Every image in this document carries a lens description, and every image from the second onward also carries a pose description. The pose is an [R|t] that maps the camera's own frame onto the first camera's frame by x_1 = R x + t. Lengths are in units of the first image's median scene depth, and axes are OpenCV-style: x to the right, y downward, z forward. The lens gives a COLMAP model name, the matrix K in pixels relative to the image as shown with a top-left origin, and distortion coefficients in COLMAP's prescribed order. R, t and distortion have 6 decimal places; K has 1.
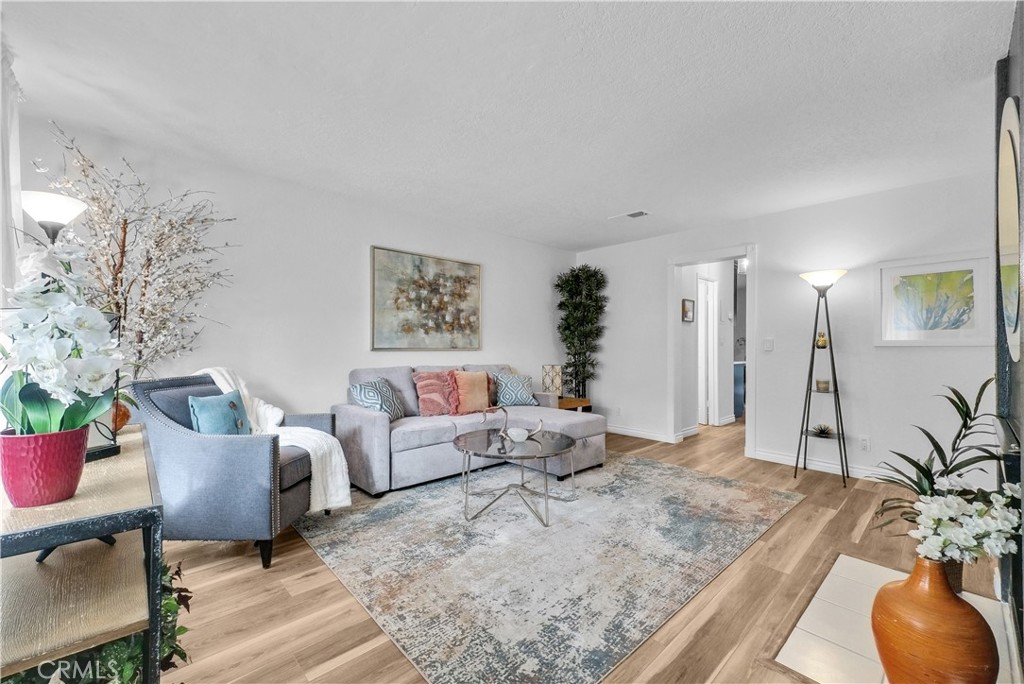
lens RADIAL K [[425.4, 0, 509.9], [0, 425.4, 345.9], [0, 0, 1]] dist [0.002104, 0.000079]
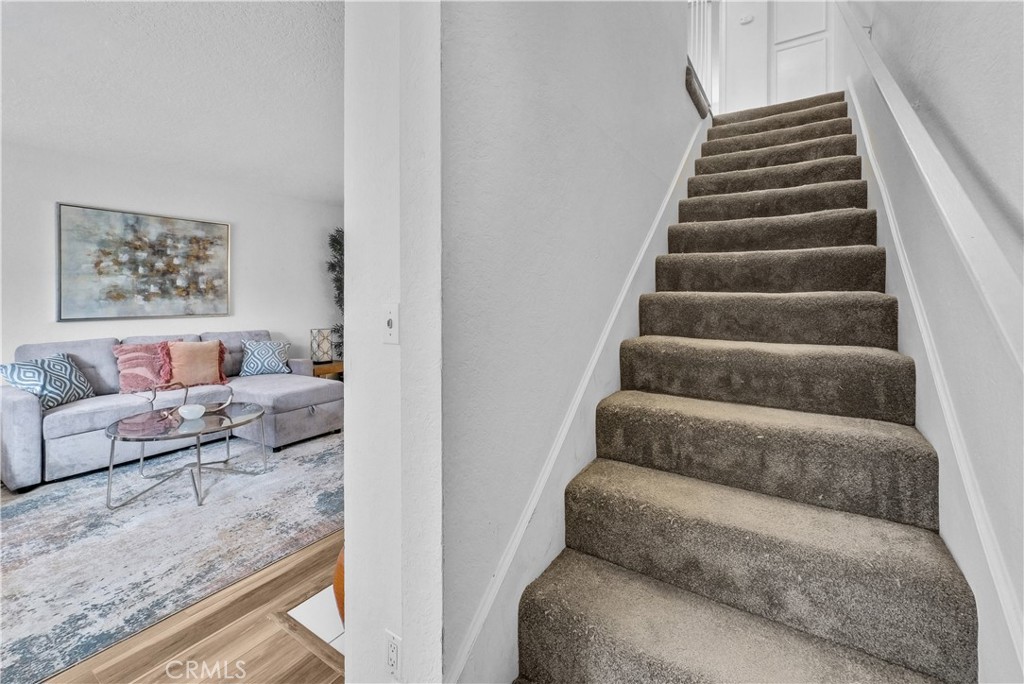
lens RADIAL K [[439.5, 0, 511.3], [0, 439.5, 297.7], [0, 0, 1]] dist [-0.000428, 0.000229]
pose [[0.969375, -0.006041, 0.245512, 0.342750], [0.004833, 0.999973, 0.005522, -0.037408], [-0.245539, -0.004166, 0.969378, -0.101736]]
